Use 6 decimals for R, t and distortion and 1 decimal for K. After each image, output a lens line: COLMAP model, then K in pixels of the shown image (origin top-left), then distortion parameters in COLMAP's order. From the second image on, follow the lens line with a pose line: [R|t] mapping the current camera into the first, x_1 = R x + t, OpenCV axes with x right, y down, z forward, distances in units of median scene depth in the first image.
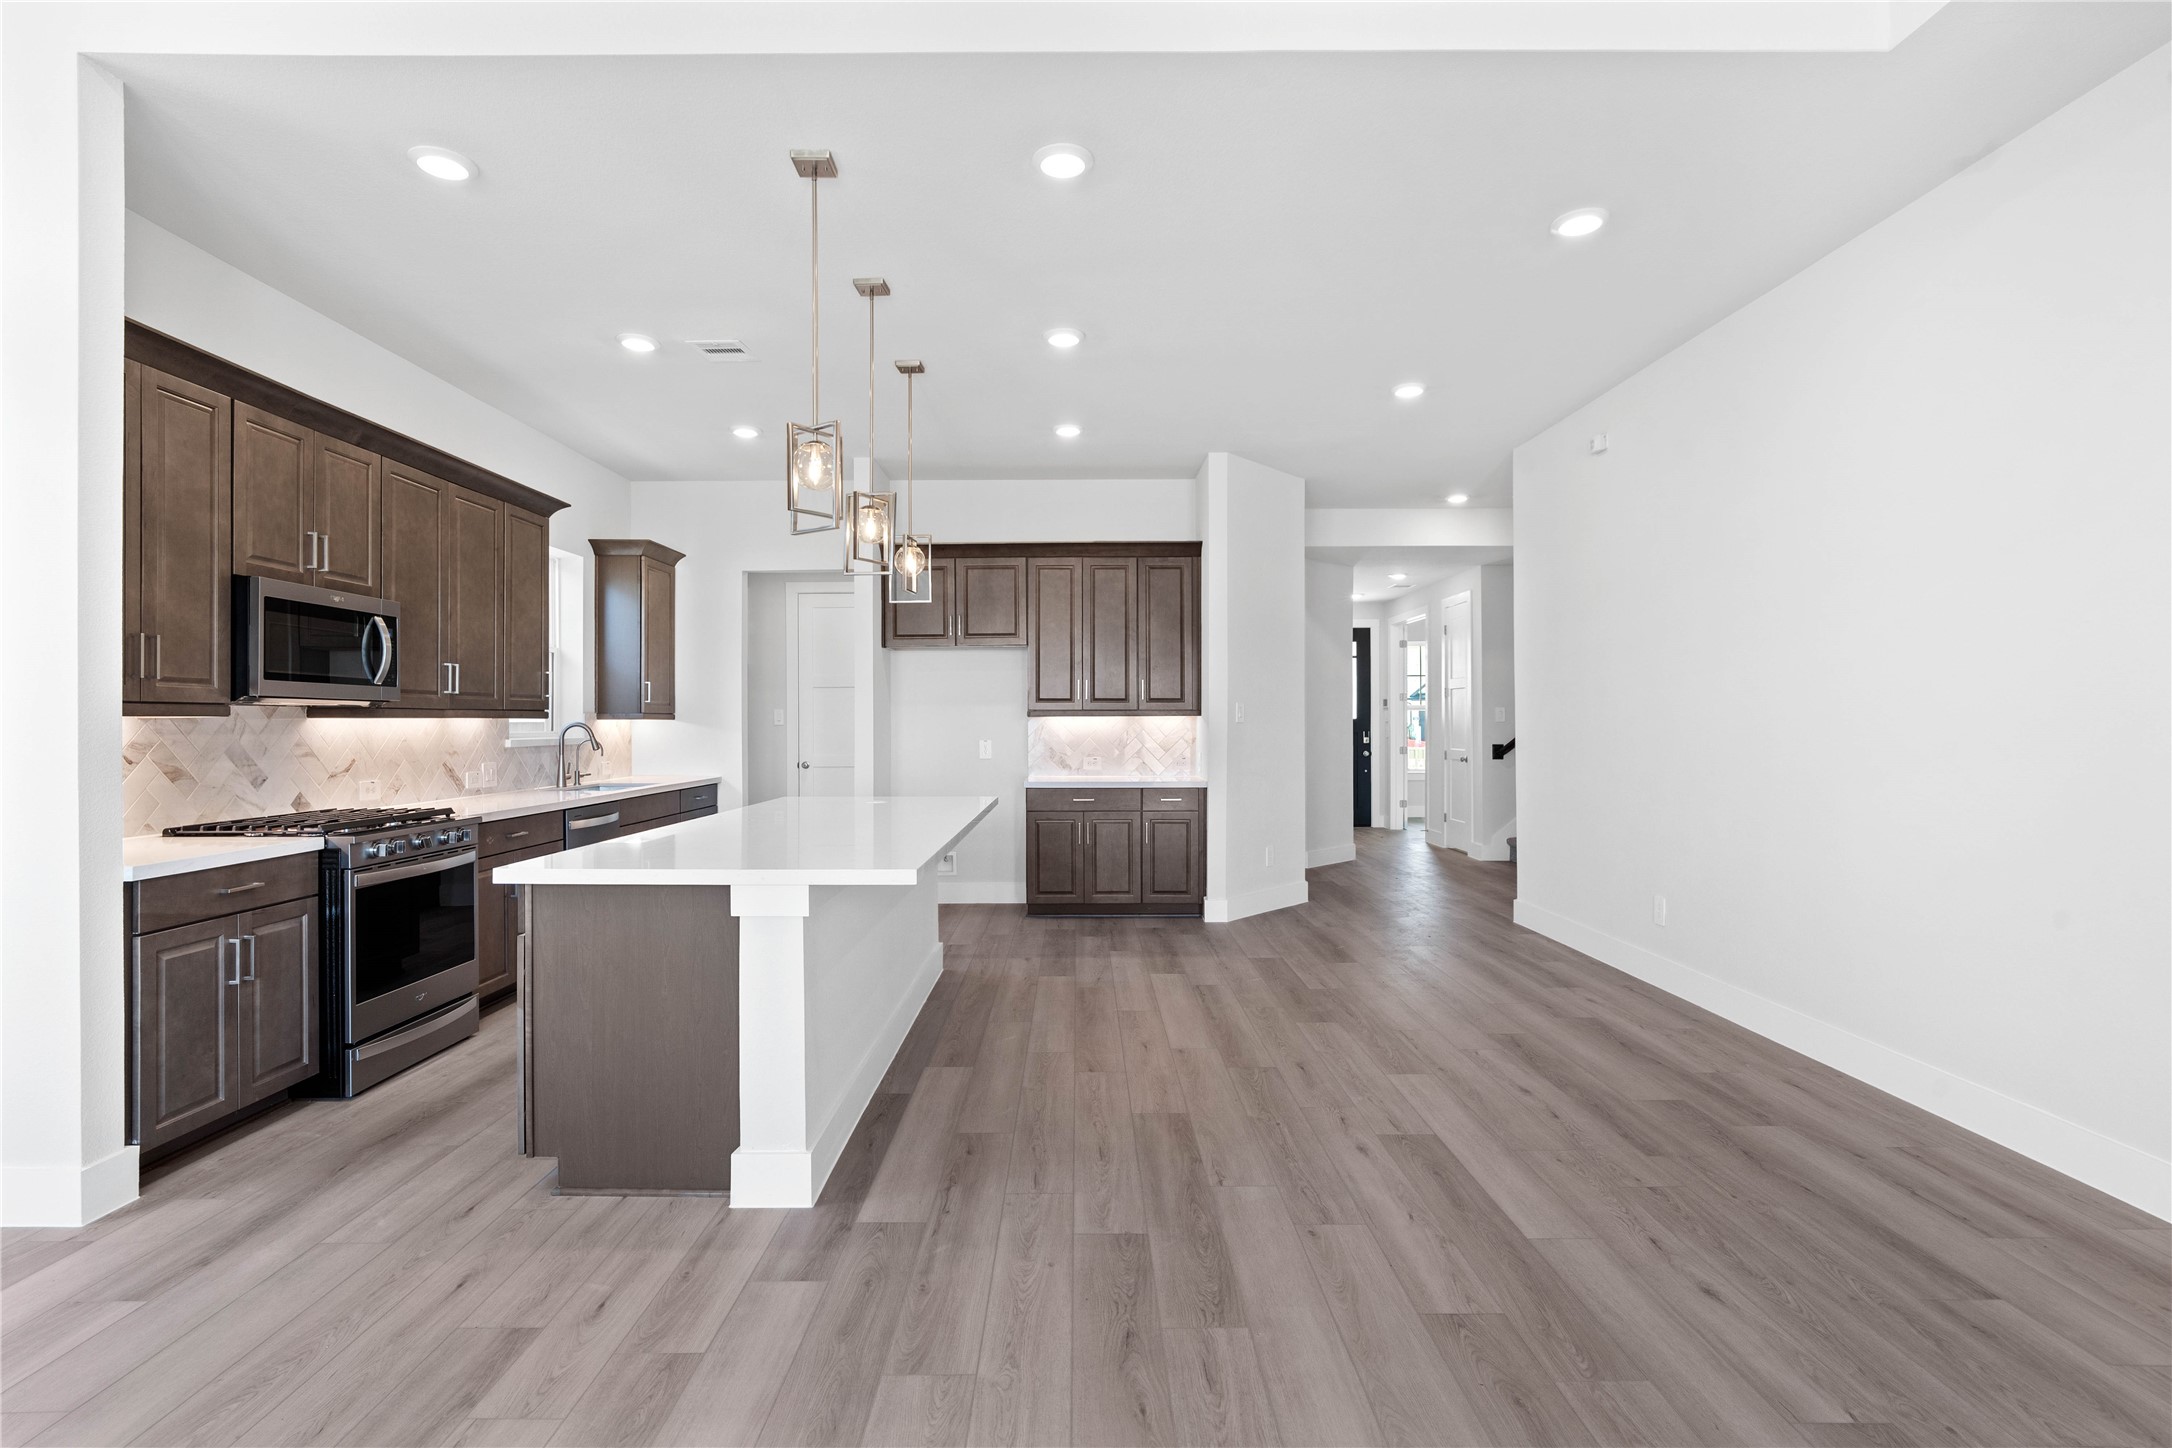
lens RADIAL K [[1045.9, 0, 1080.2], [0, 1045.9, 717.1], [0, 0, 1]] dist [0.000325, -0.000184]
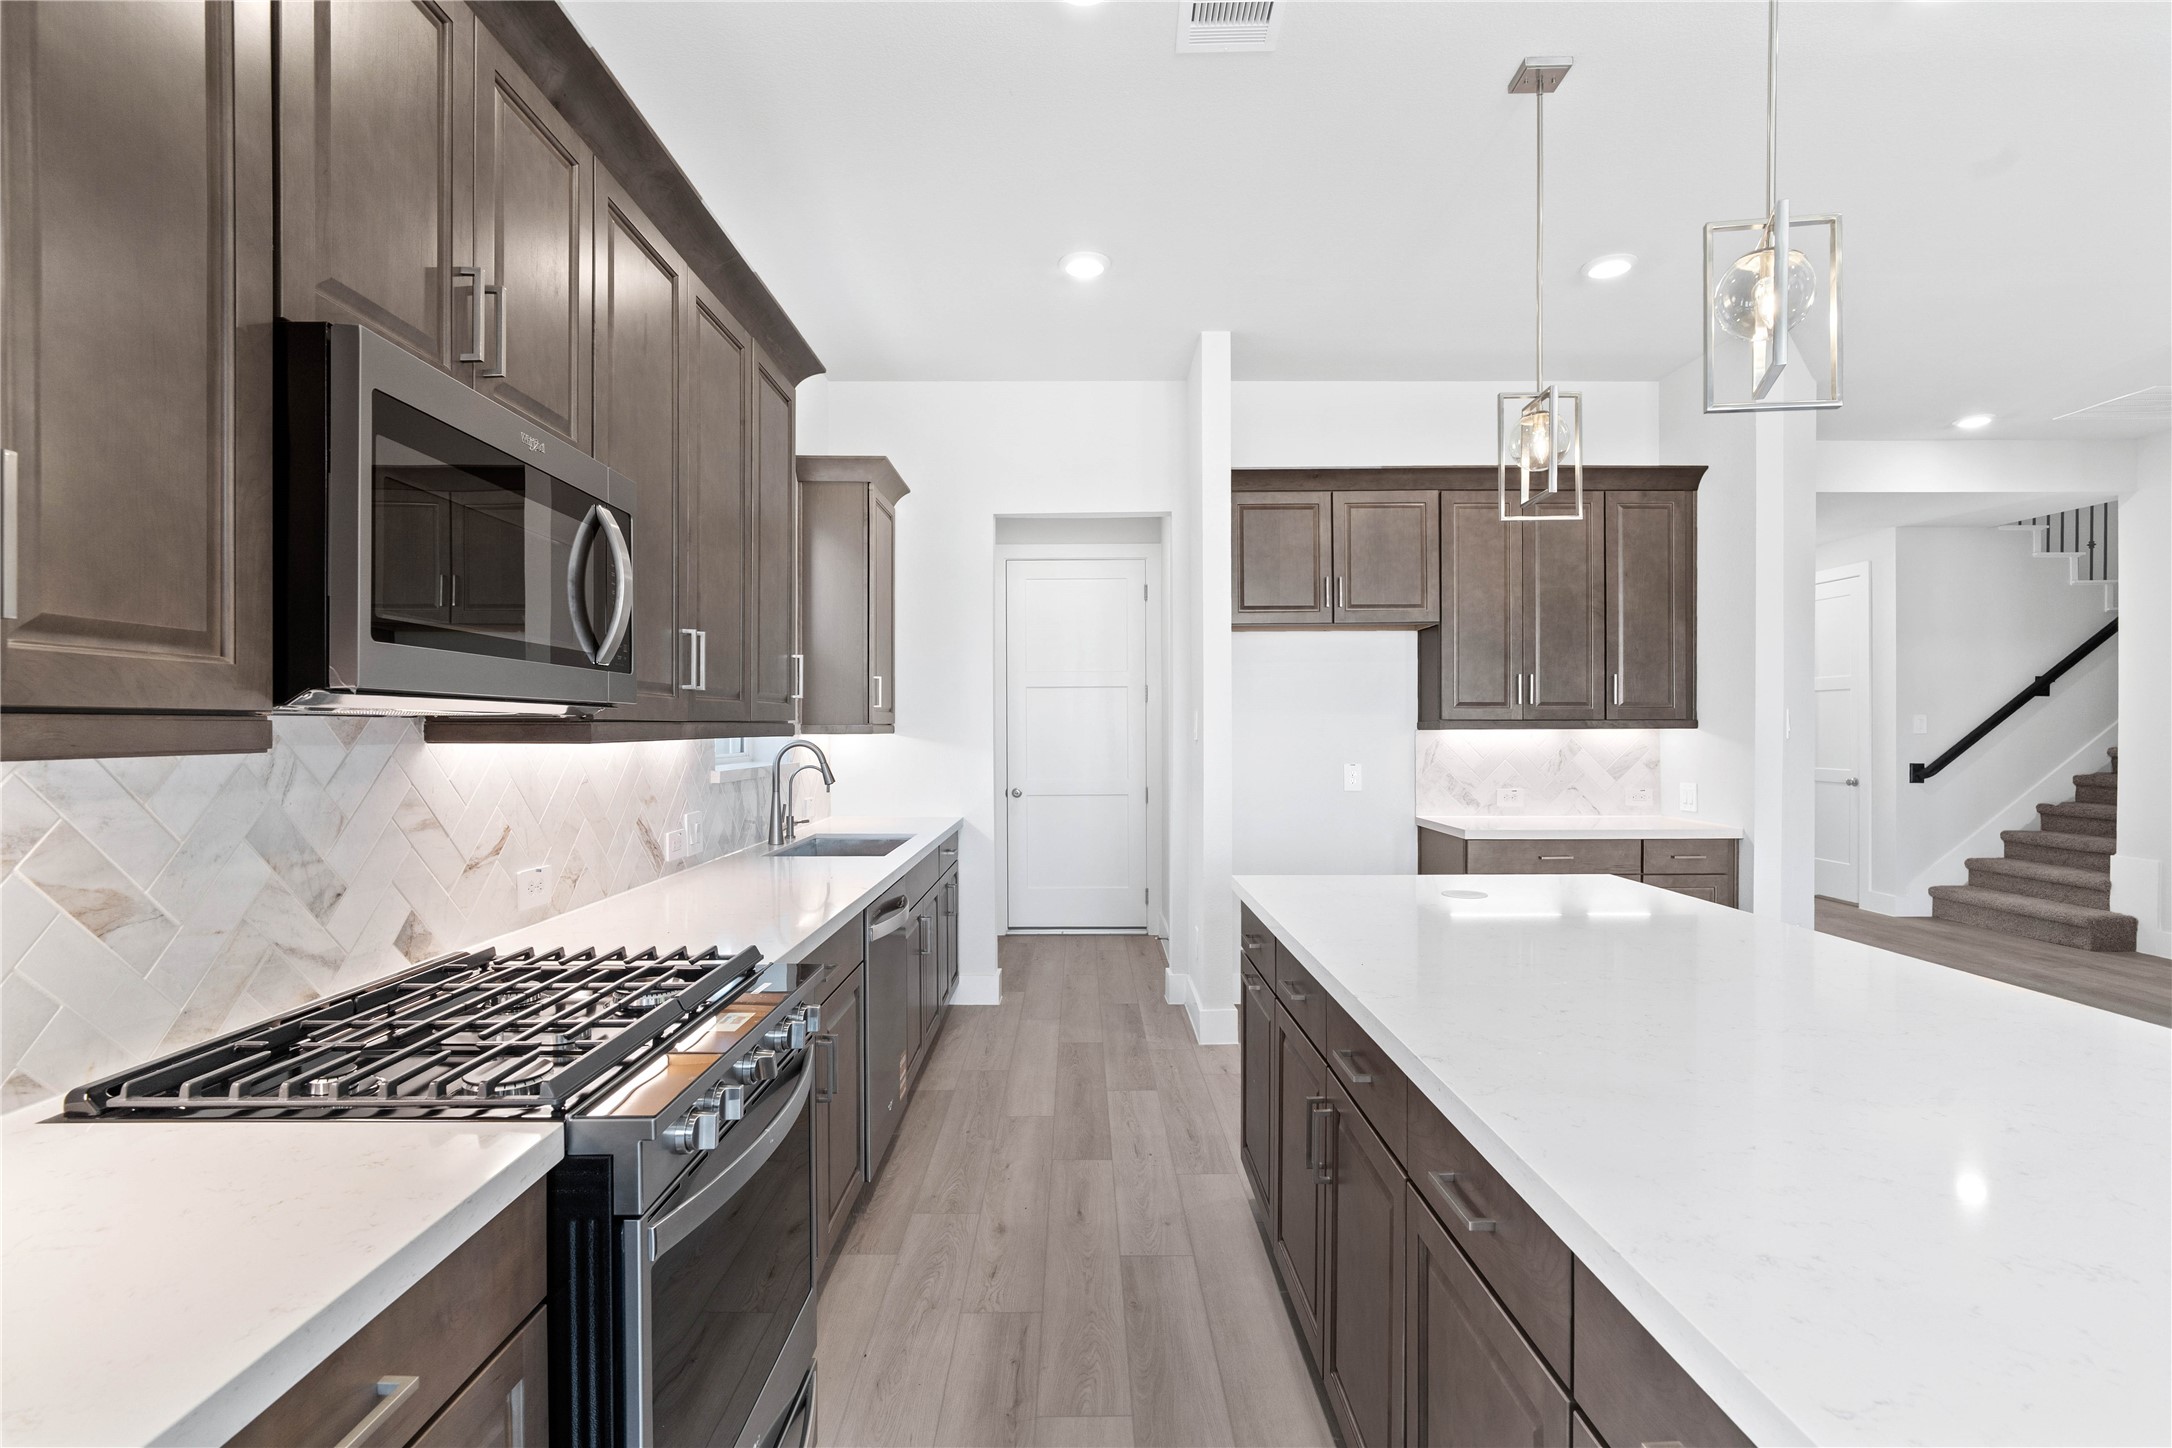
lens RADIAL K [[1044.2, 0, 1086.8], [0, 1044.2, 726.6], [0, 0, 1]] dist [0.000411, 0.000151]
pose [[0.999945, -0.000042, 0.010507, -0.368474], [0.000004, 0.999993, 0.003618, -0.005984], [-0.010507, -0.003618, 0.999938, 0.440440]]
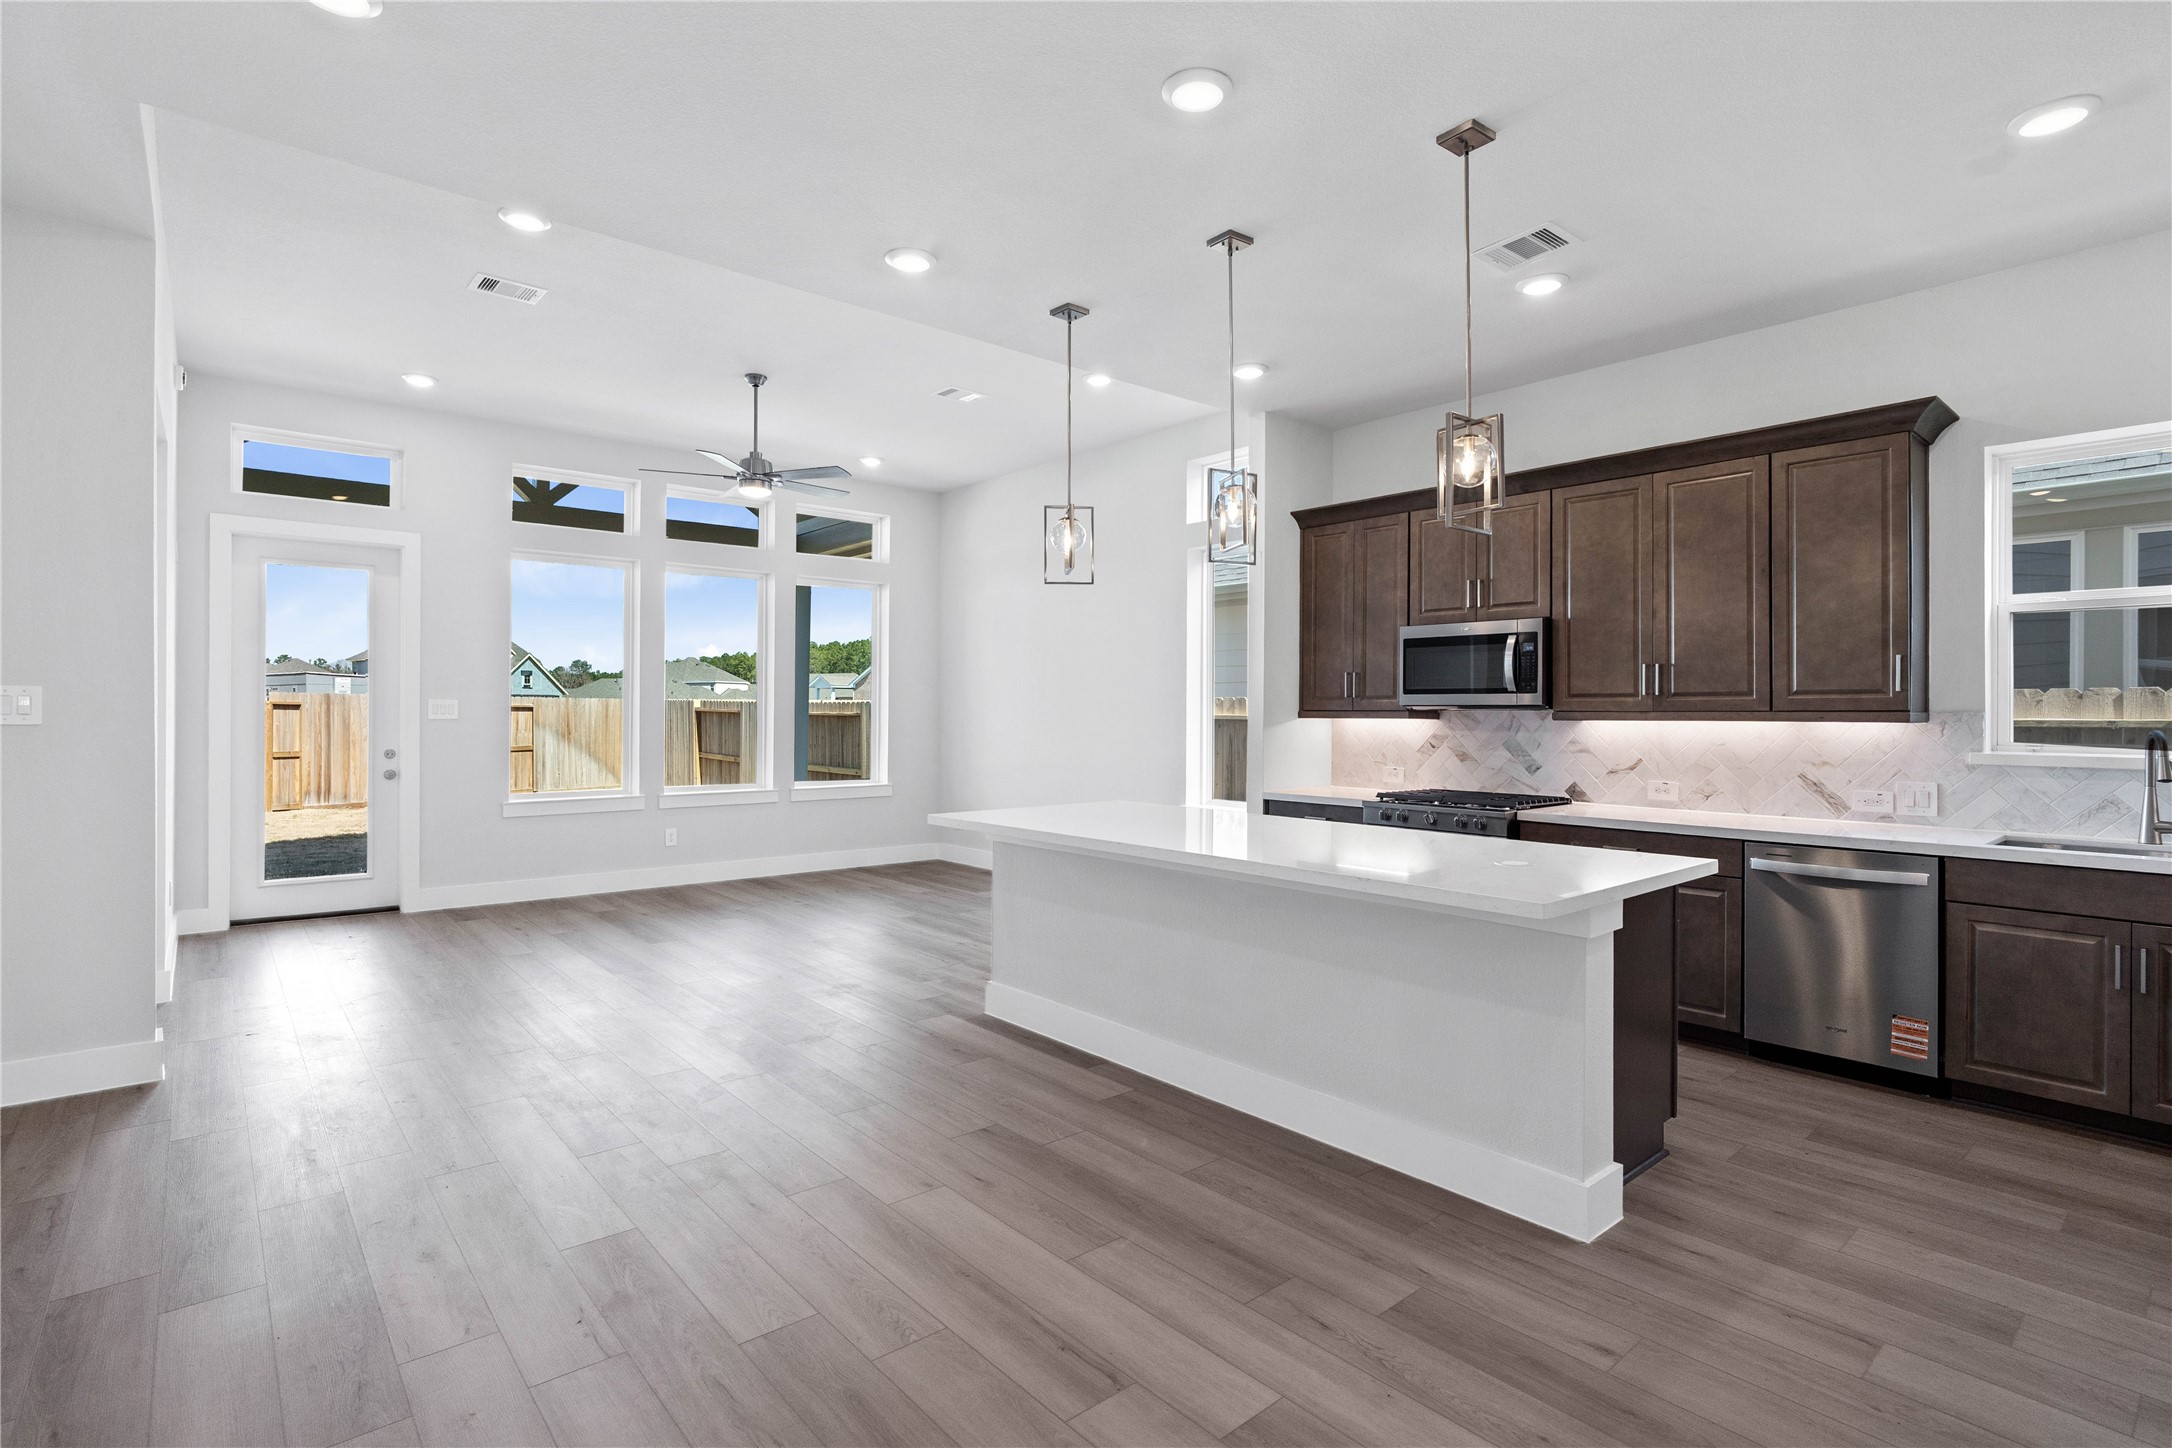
lens RADIAL K [[1045.9, 0, 1080.2], [0, 1045.9, 717.1], [0, 0, 1]] dist [0.000325, -0.000184]
pose [[-0.763172, 0.003450, -0.646186, 0.364718], [0.002284, 0.999994, 0.002642, -0.005483], [0.646191, 0.000540, -0.763175, 1.223651]]
